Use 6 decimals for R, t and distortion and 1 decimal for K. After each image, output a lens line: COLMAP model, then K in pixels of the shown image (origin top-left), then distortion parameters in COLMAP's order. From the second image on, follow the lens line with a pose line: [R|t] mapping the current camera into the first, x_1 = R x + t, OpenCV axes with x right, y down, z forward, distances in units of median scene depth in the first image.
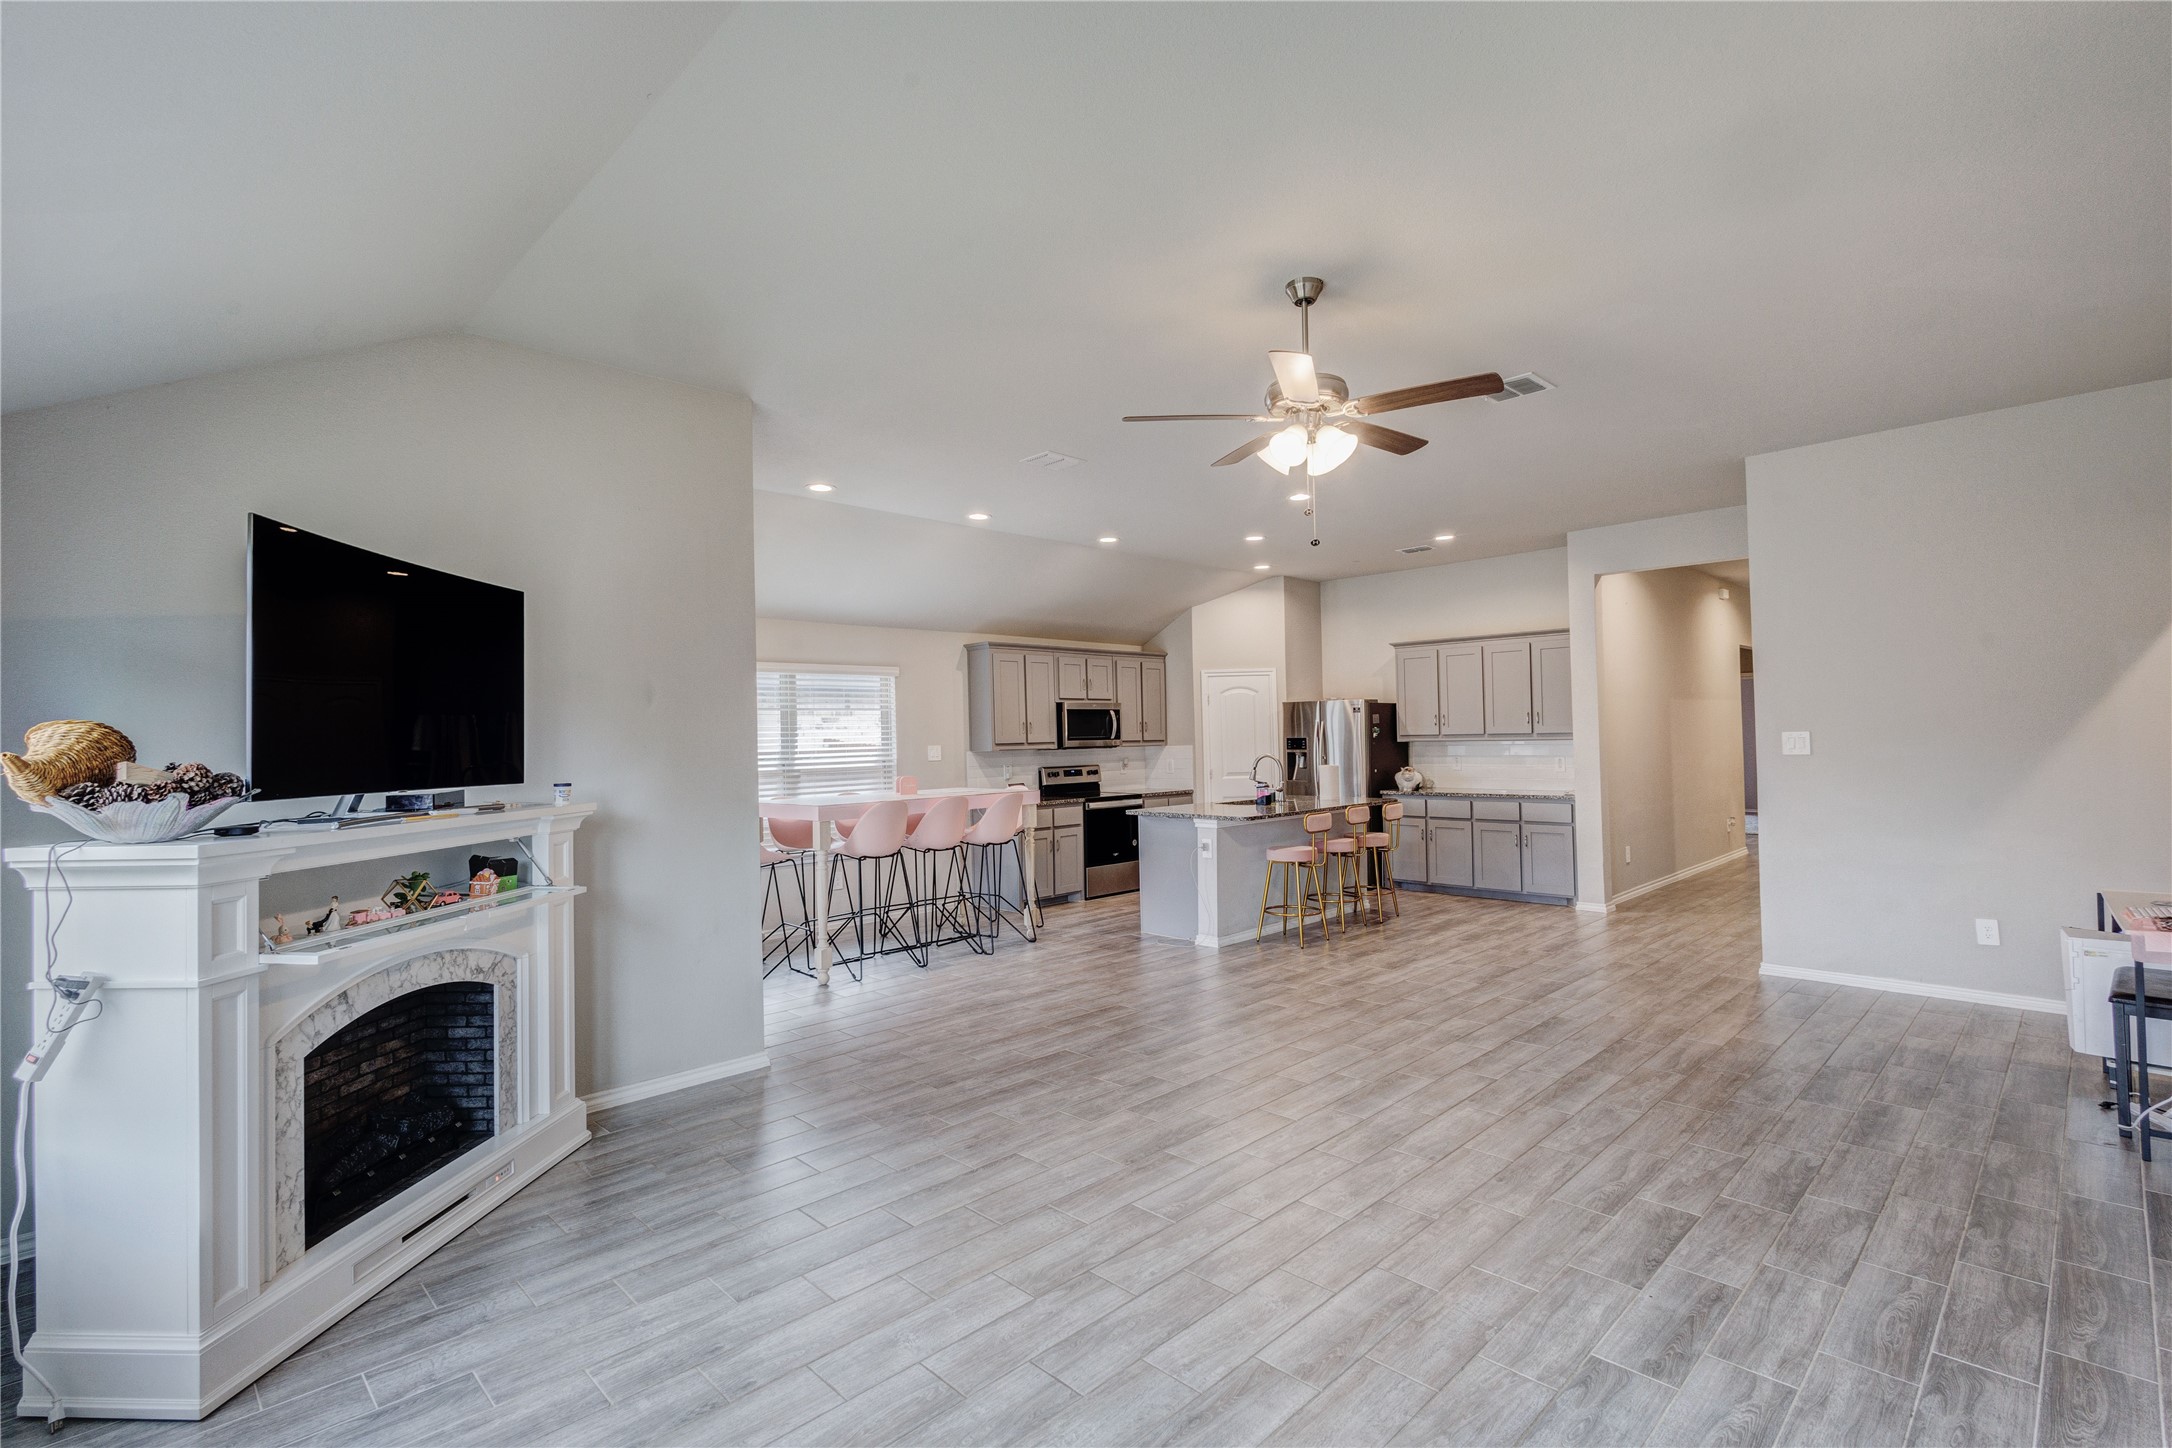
lens RADIAL K [[1004.1, 0, 1084.8], [0, 1004.1, 737.3], [0, 0, 1]] dist [0.013960, -0.004049]
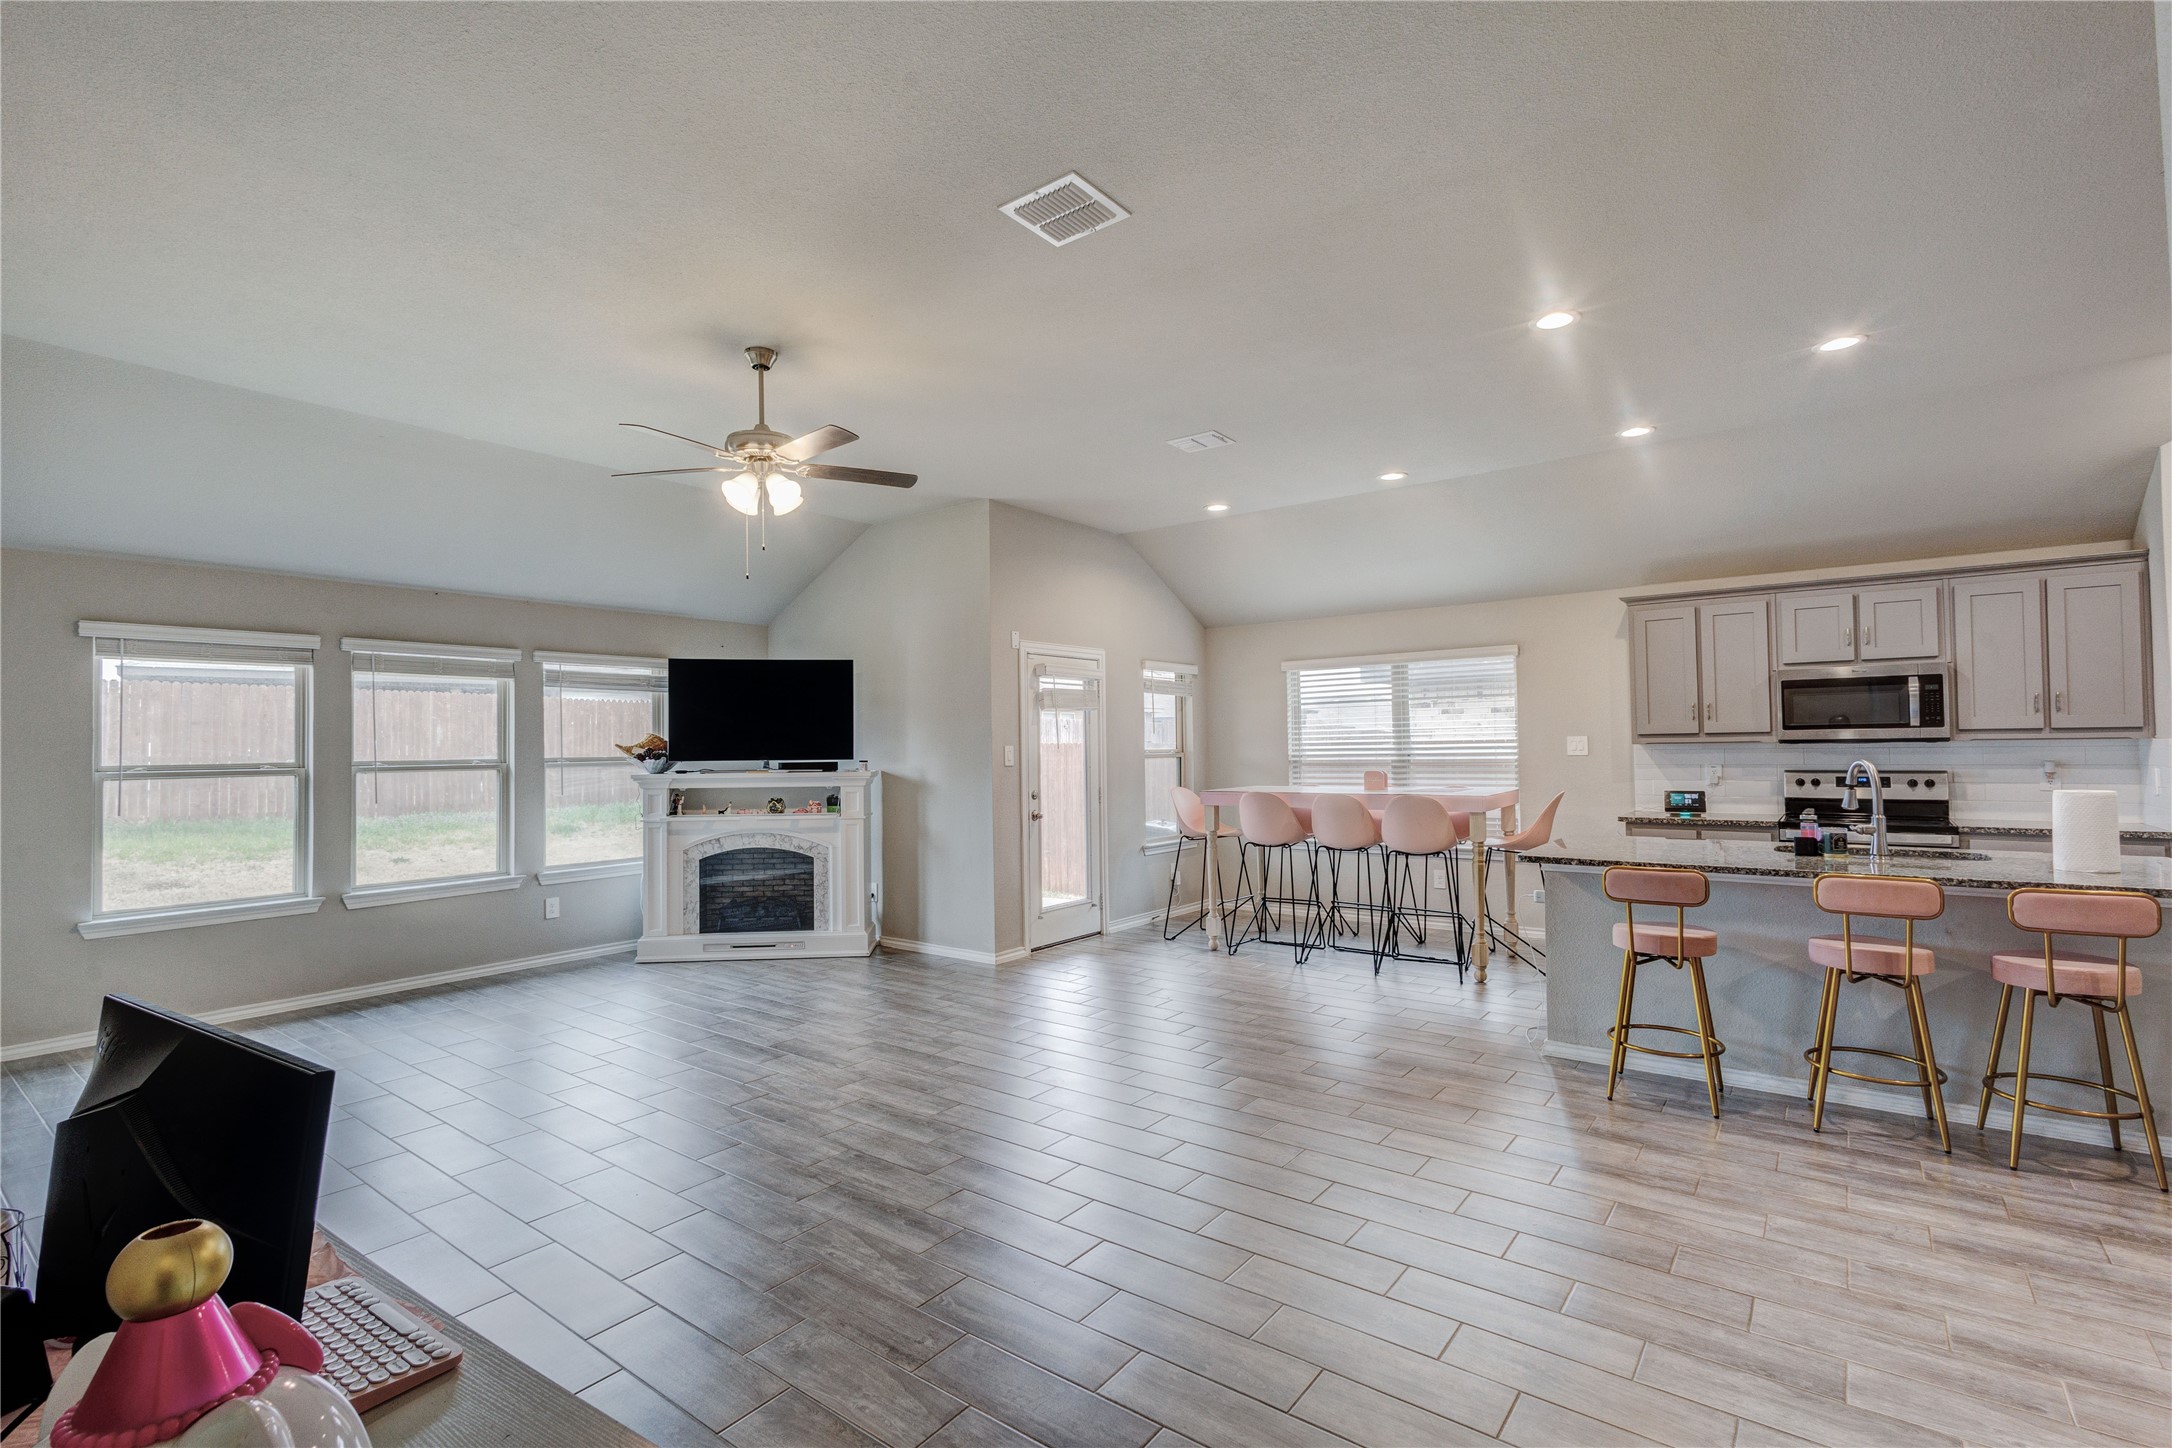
lens RADIAL K [[1004.1, 0, 1084.8], [0, 1004.1, 737.3], [0, 0, 1]] dist [0.013960, -0.004049]
pose [[0.135100, 0.011751, -0.990762, 0.560160], [0.013367, 0.999817, 0.013681, -0.006677], [0.990742, -0.015092, 0.134918, 0.474195]]
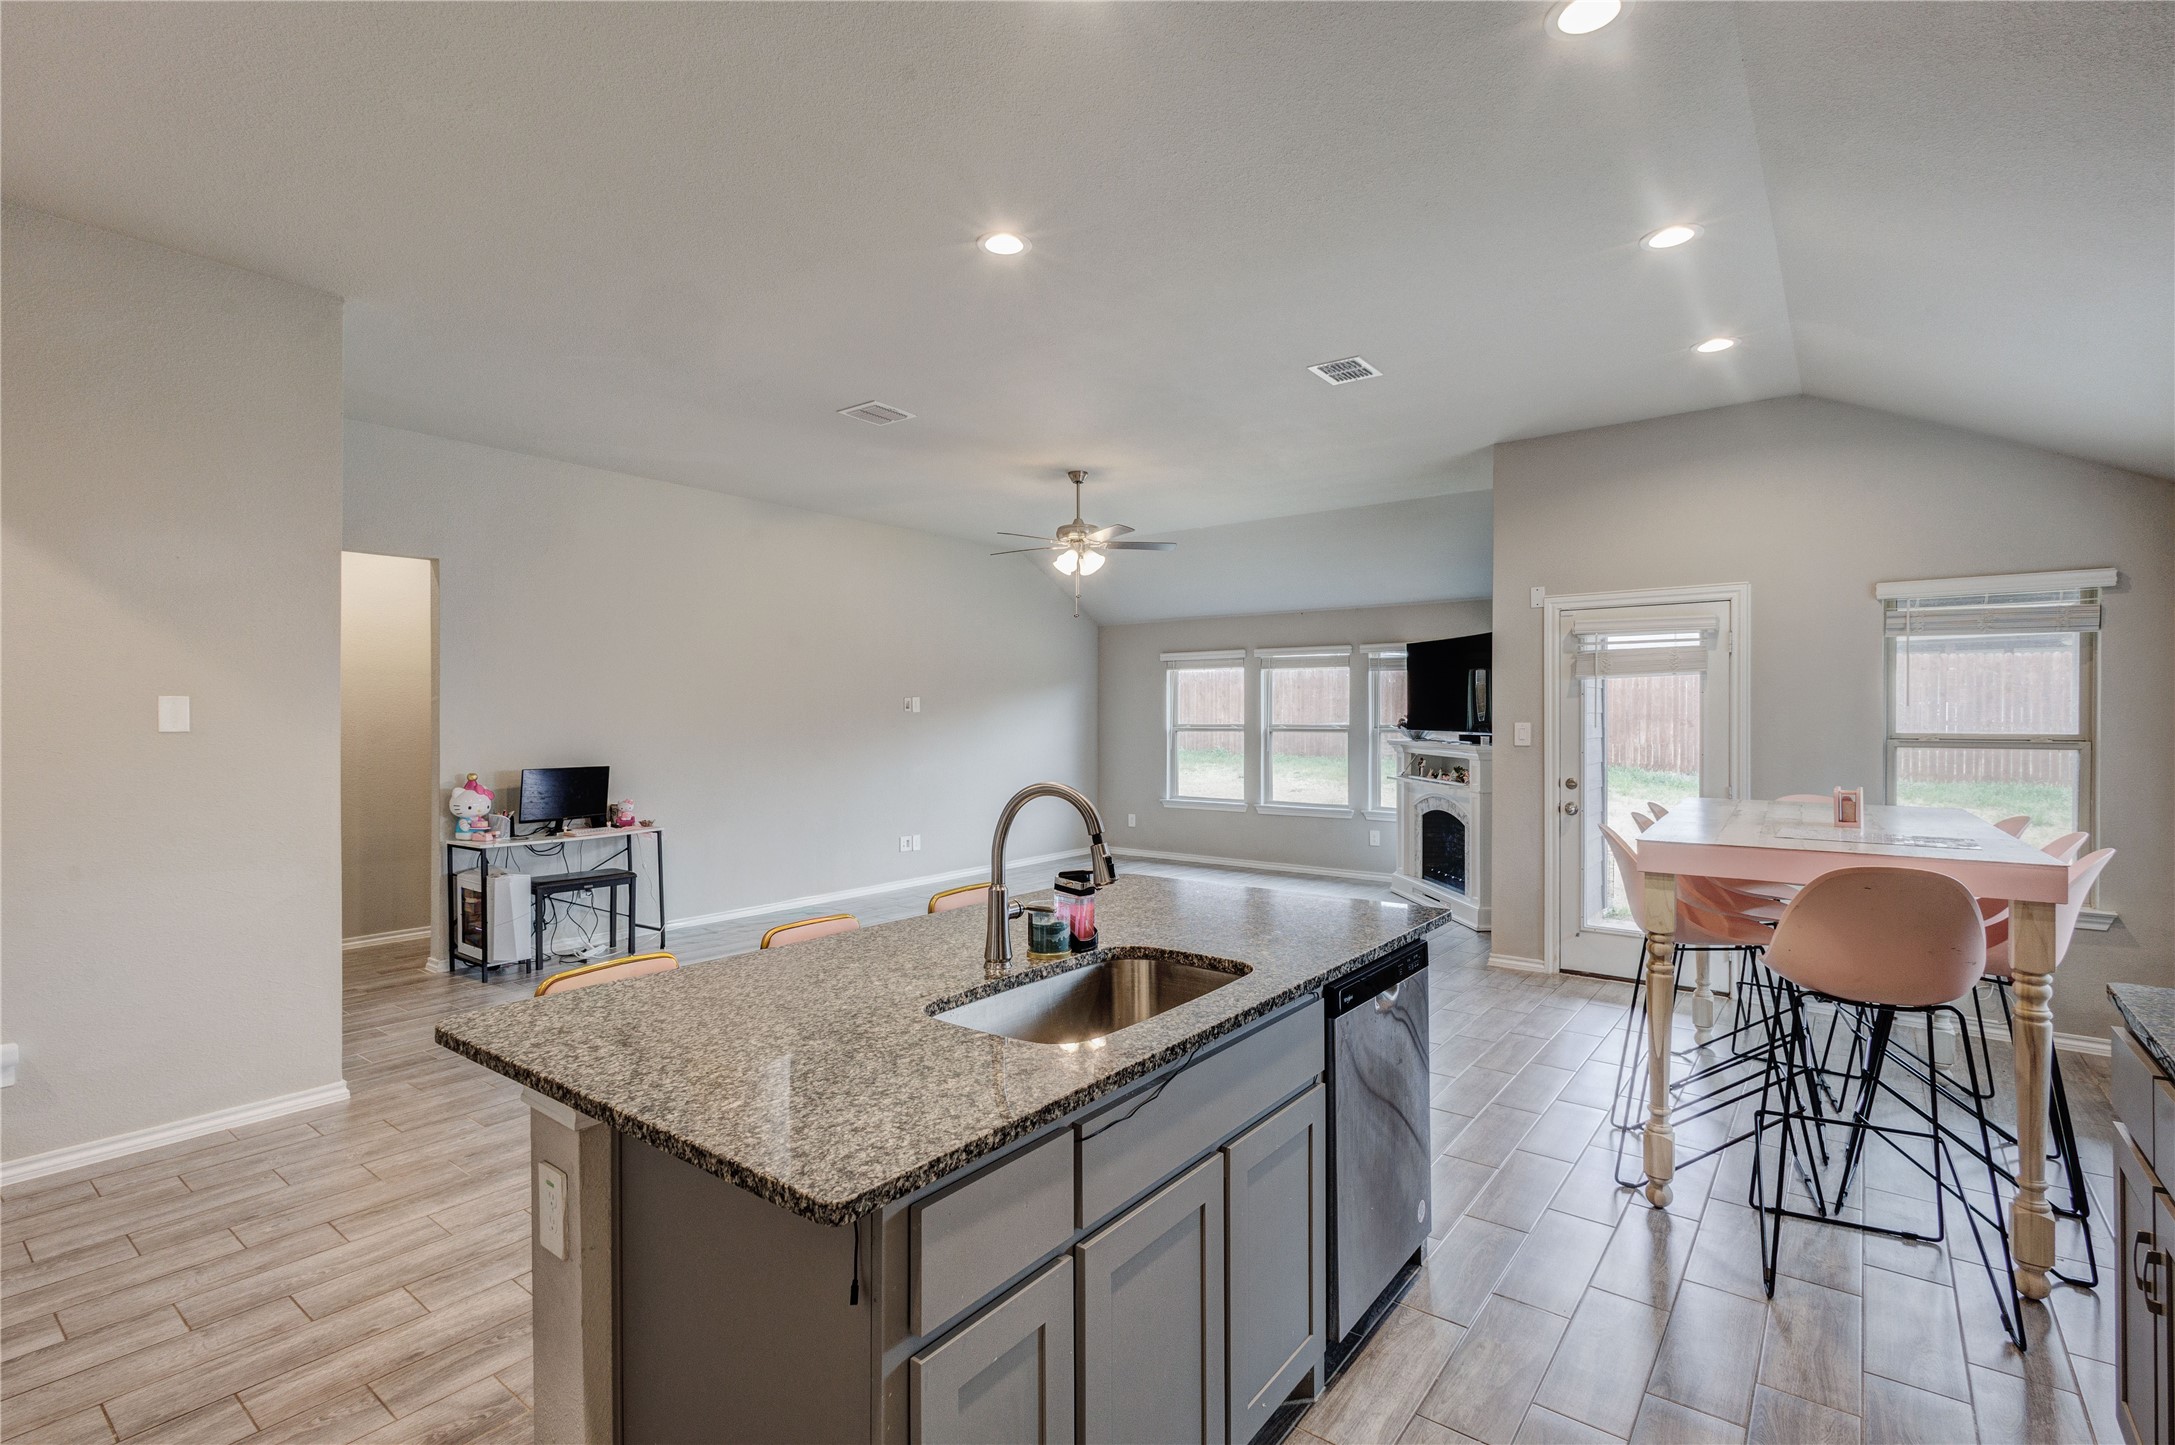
lens RADIAL K [[1005.4, 0, 1086.3], [0, 1005.4, 735.8], [0, 0, 1]] dist [0.013960, -0.004049]
pose [[-0.989426, 0.027701, -0.142370, 0.188093], [0.024973, 0.999469, 0.020918, -0.003185], [0.142874, 0.017141, -0.989592, 1.108542]]
